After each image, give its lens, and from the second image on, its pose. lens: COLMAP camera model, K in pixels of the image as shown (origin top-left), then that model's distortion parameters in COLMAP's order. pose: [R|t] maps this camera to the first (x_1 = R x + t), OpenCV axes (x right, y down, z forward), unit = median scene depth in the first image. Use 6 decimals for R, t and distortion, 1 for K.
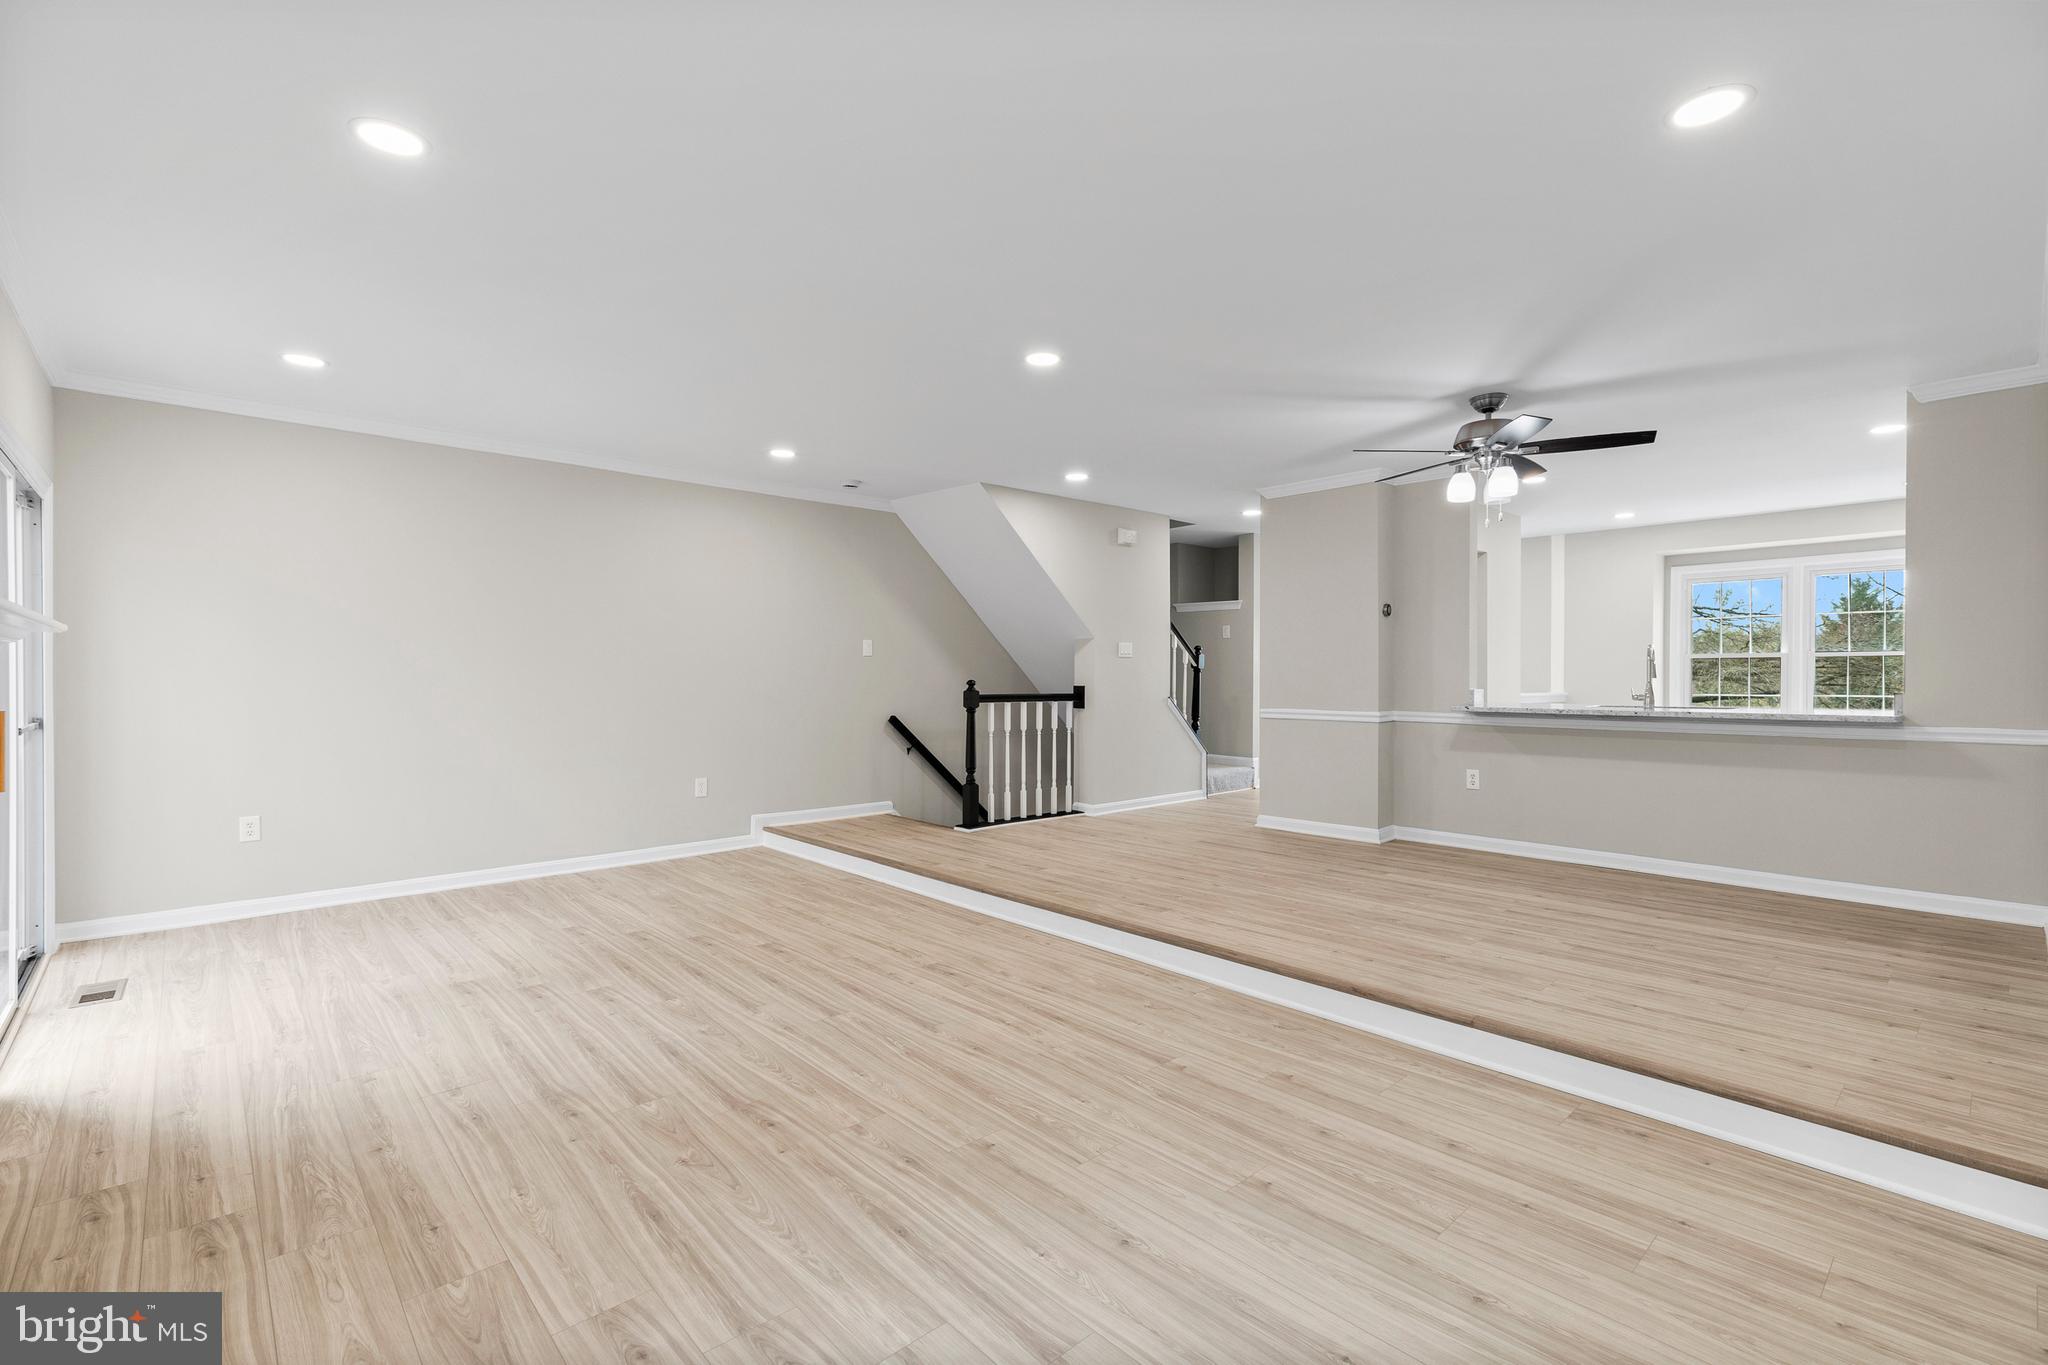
lens RADIAL K [[928.9, 0, 1020.8], [0, 928.9, 695.7], [0, 0, 1]] dist [0.003480, -0.000141]
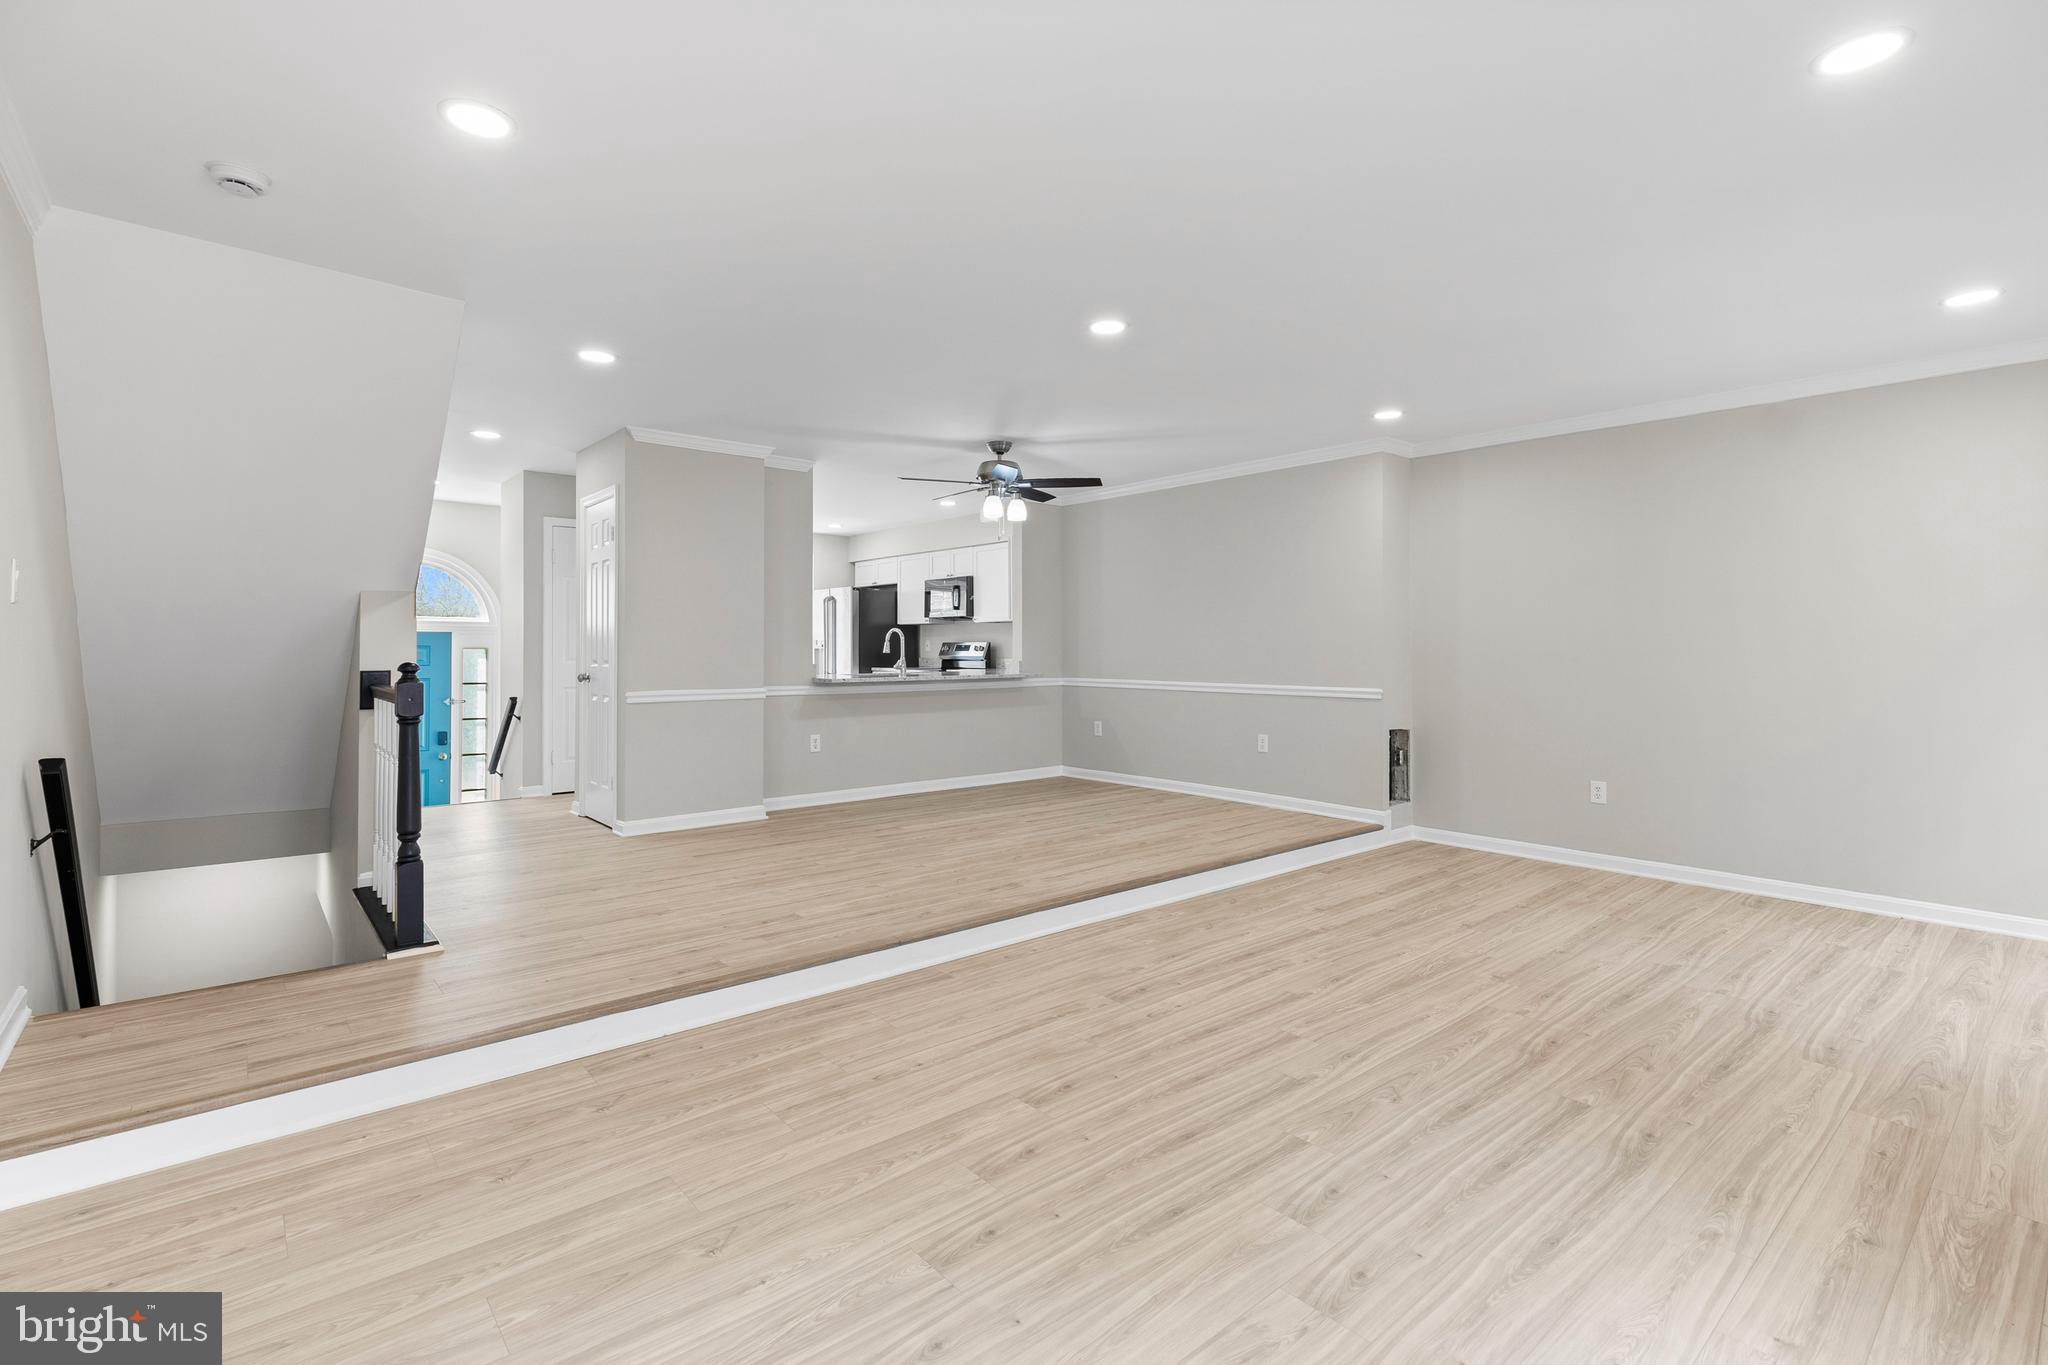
lens RADIAL K [[928.5, 0, 1024.0], [0, 928.5, 682.5], [0, 0, 1]] dist [0.009356, -0.000051]
pose [[0.026711, -0.037247, 0.998949, -1.122749], [0.020446, 0.999117, 0.036706, -0.035883], [-0.999434, 0.019444, 0.027449, 1.266929]]
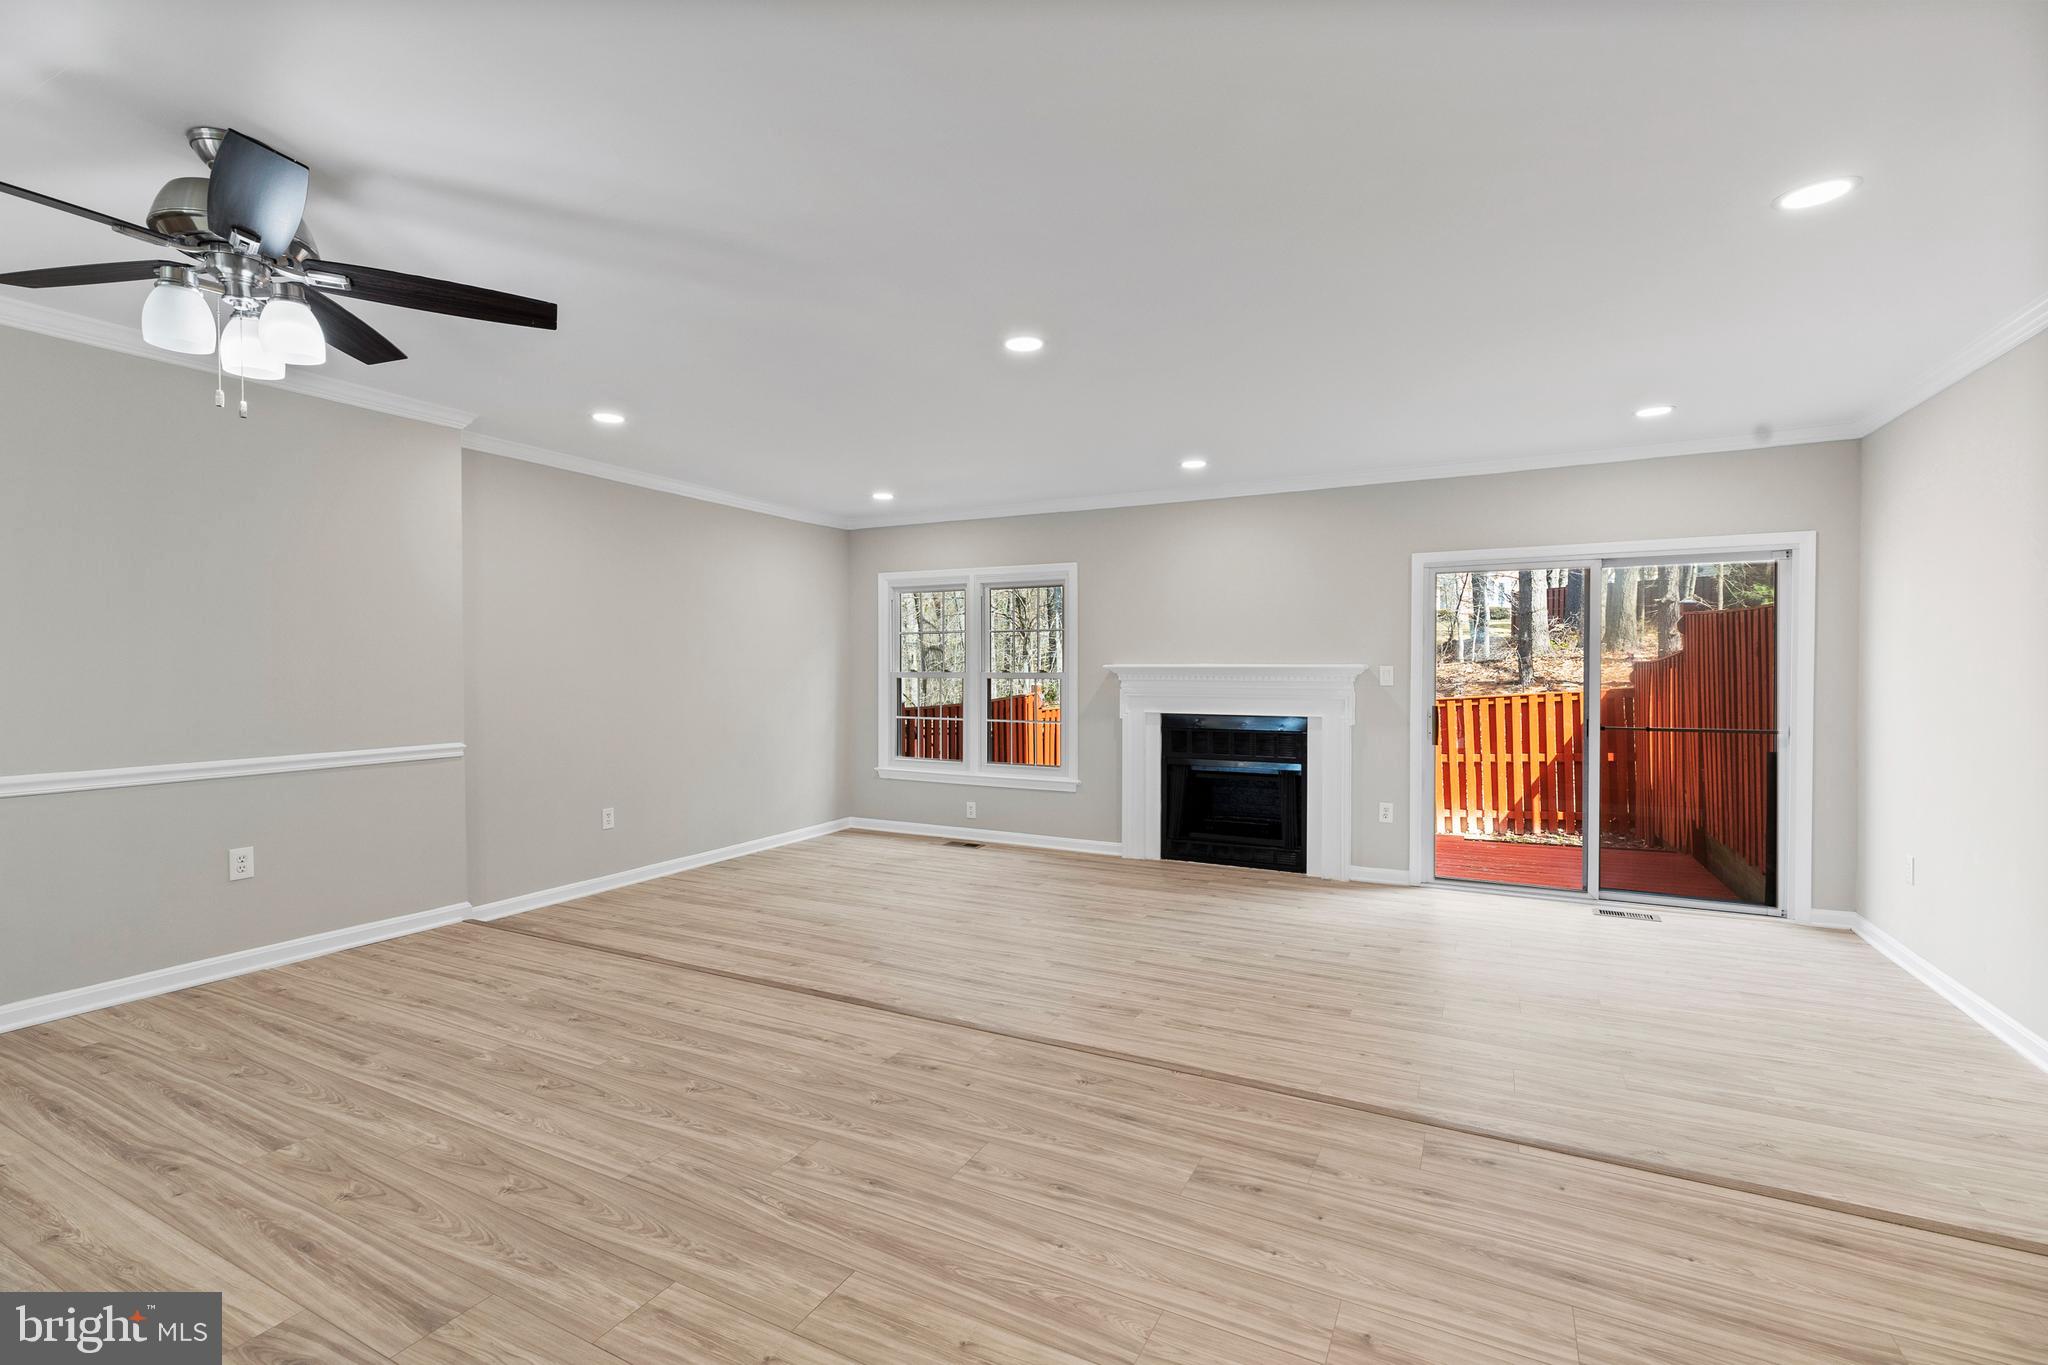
lens RADIAL K [[900.4, 0, 1015.9], [0, 900.4, 680.7], [0, 0, 1]] dist [-0.000045, -0.000476]
pose [[-0.940100, 0.003954, -0.340876, 0.387547], [-0.008170, 0.999384, 0.034124, -0.085999], [0.340801, 0.034865, -0.939489, 2.155777]]
